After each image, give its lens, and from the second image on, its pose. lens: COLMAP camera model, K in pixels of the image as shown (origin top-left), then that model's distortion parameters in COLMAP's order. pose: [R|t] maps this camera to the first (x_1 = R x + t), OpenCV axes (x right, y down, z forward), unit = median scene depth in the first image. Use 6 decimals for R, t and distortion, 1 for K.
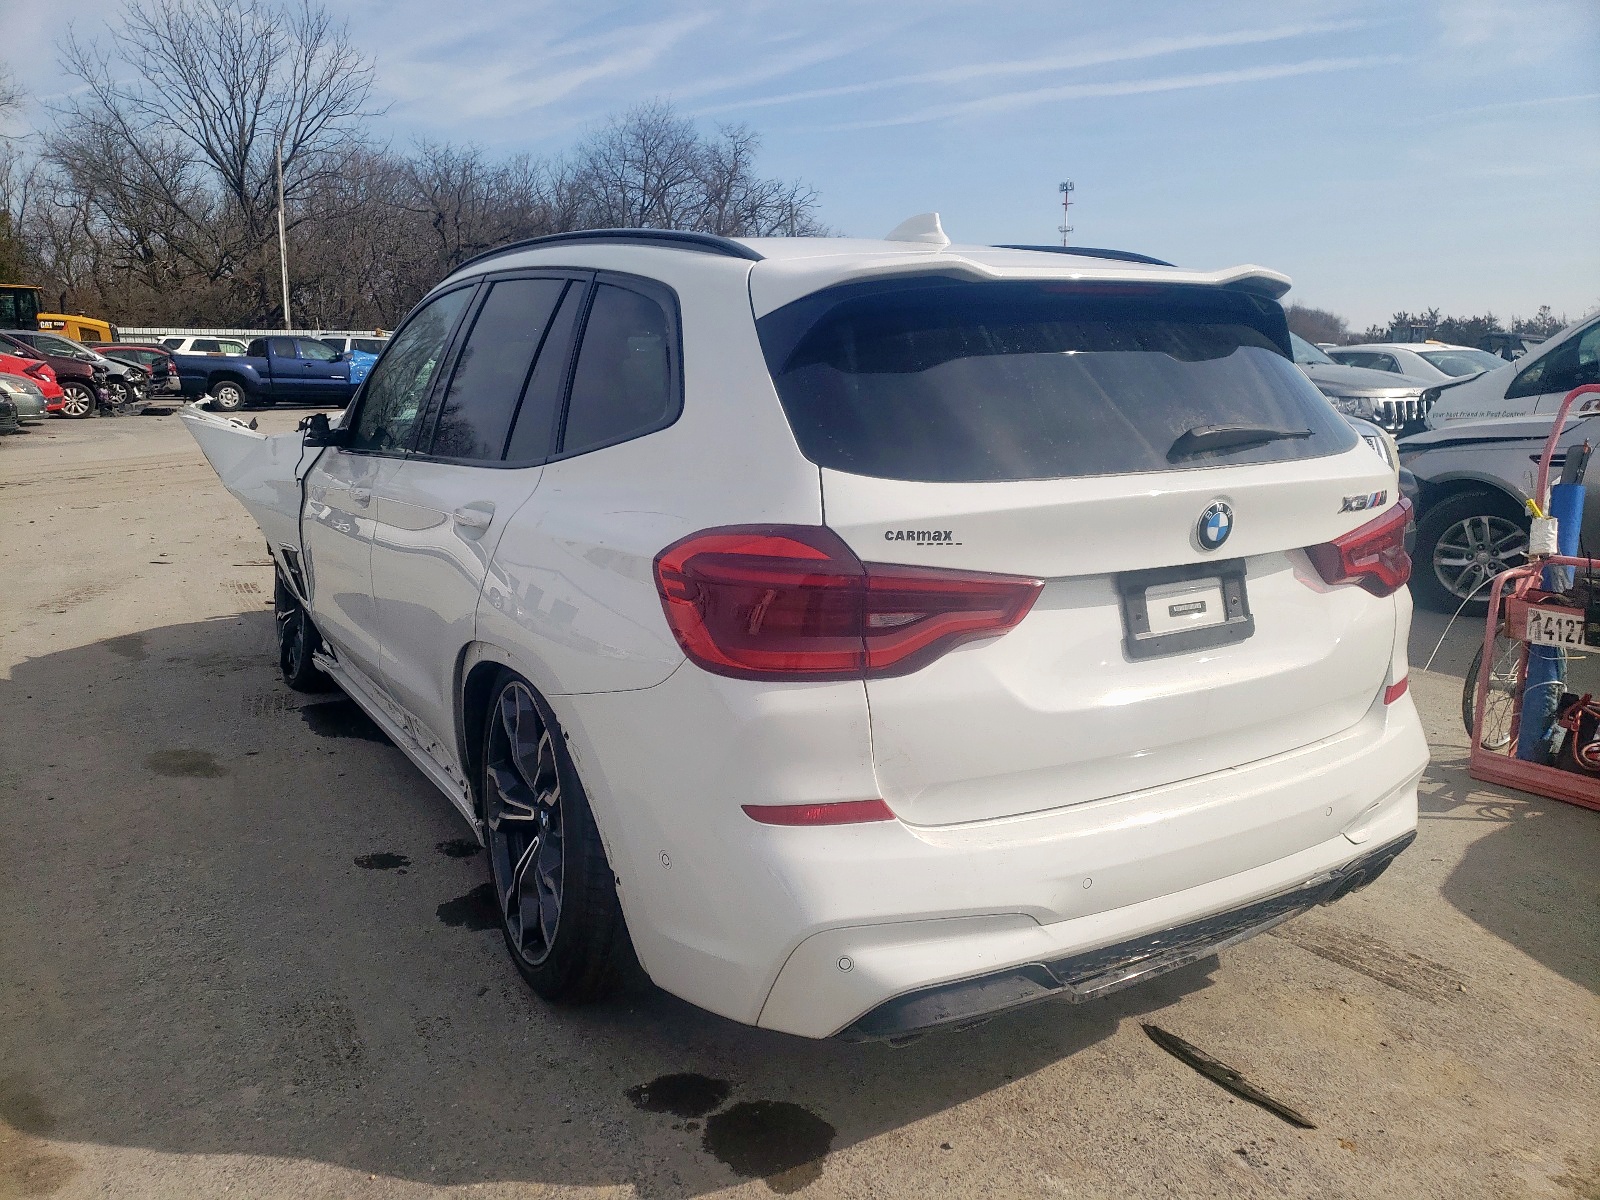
lens RADIAL K [[1220.1, 0, 767.4], [0, 1220.1, 641.5], [0, 0, 1]] dist [0.021009, -0.007063]
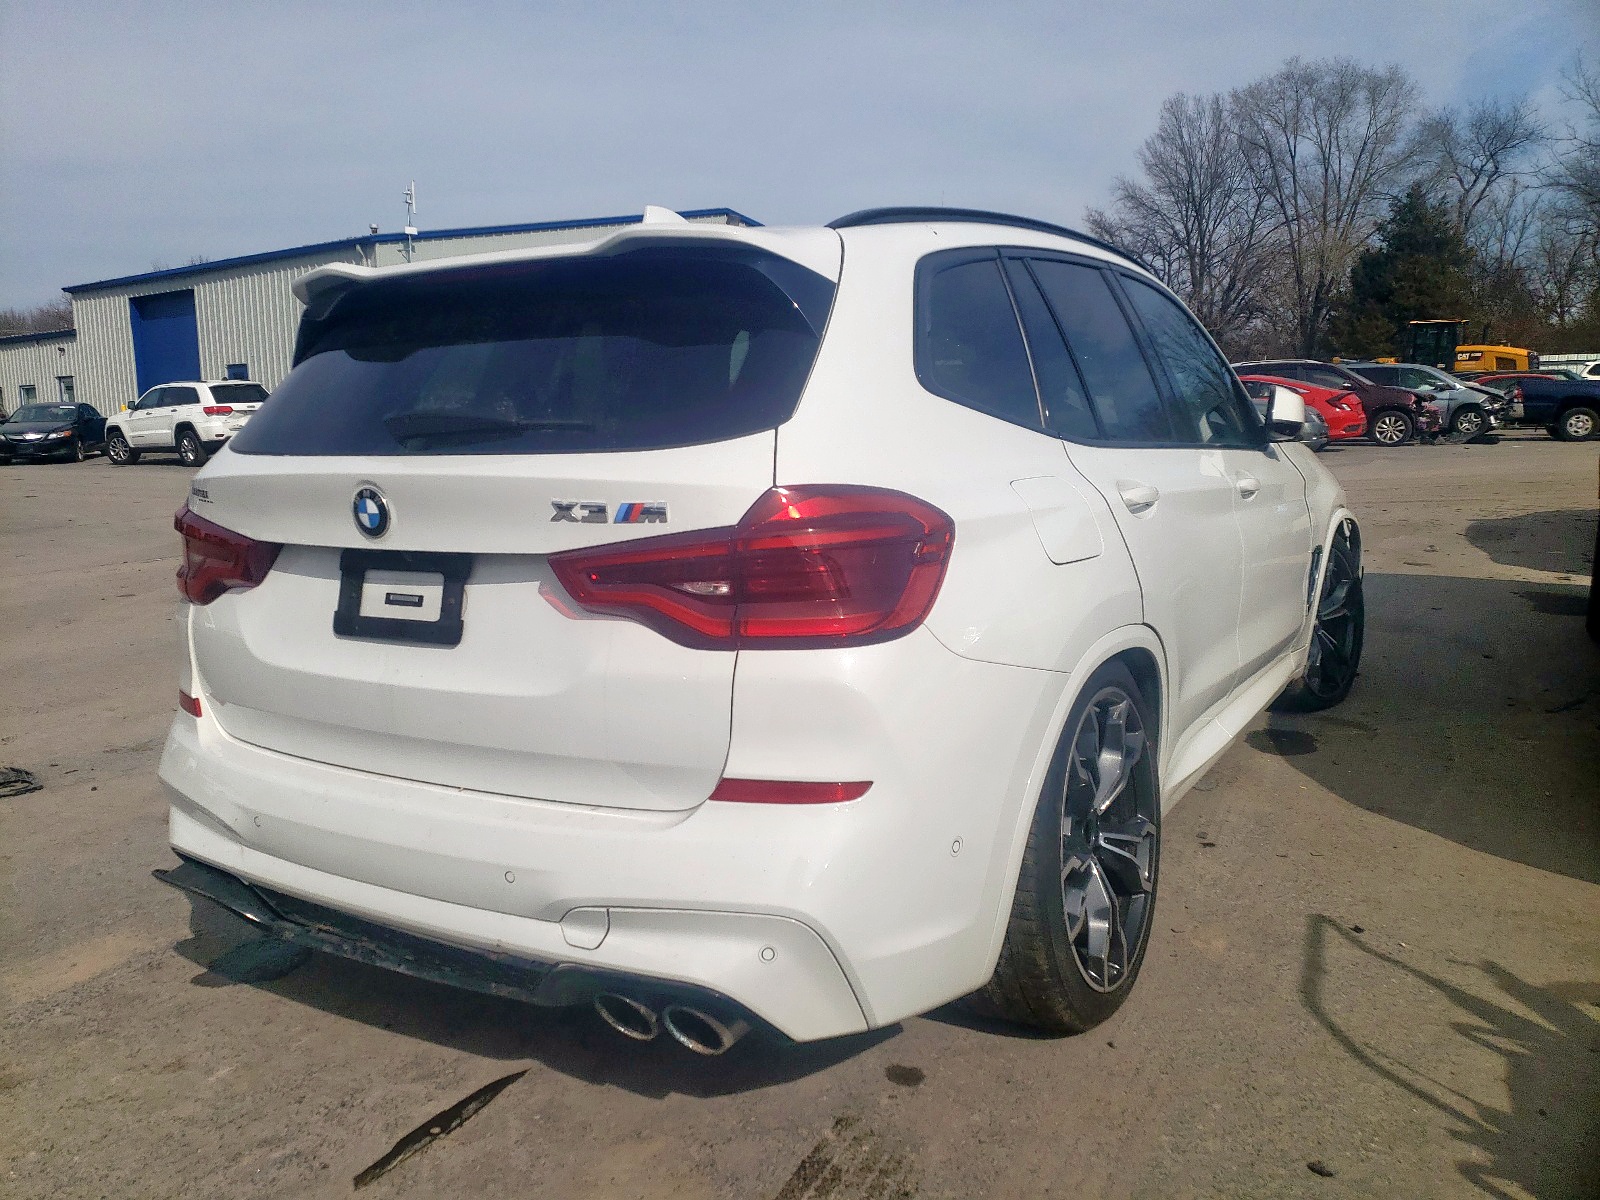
lens RADIAL K [[1220.1, 0, 754.8], [0, 1220.1, 601.4], [0, 0, 1]] dist [0.021009, -0.007063]
pose [[0.471285, 0.126184, -0.872908, 0.100162], [-0.175270, 0.983373, 0.047524, -0.009094], [0.864390, 0.130597, 0.485565, 0.058182]]
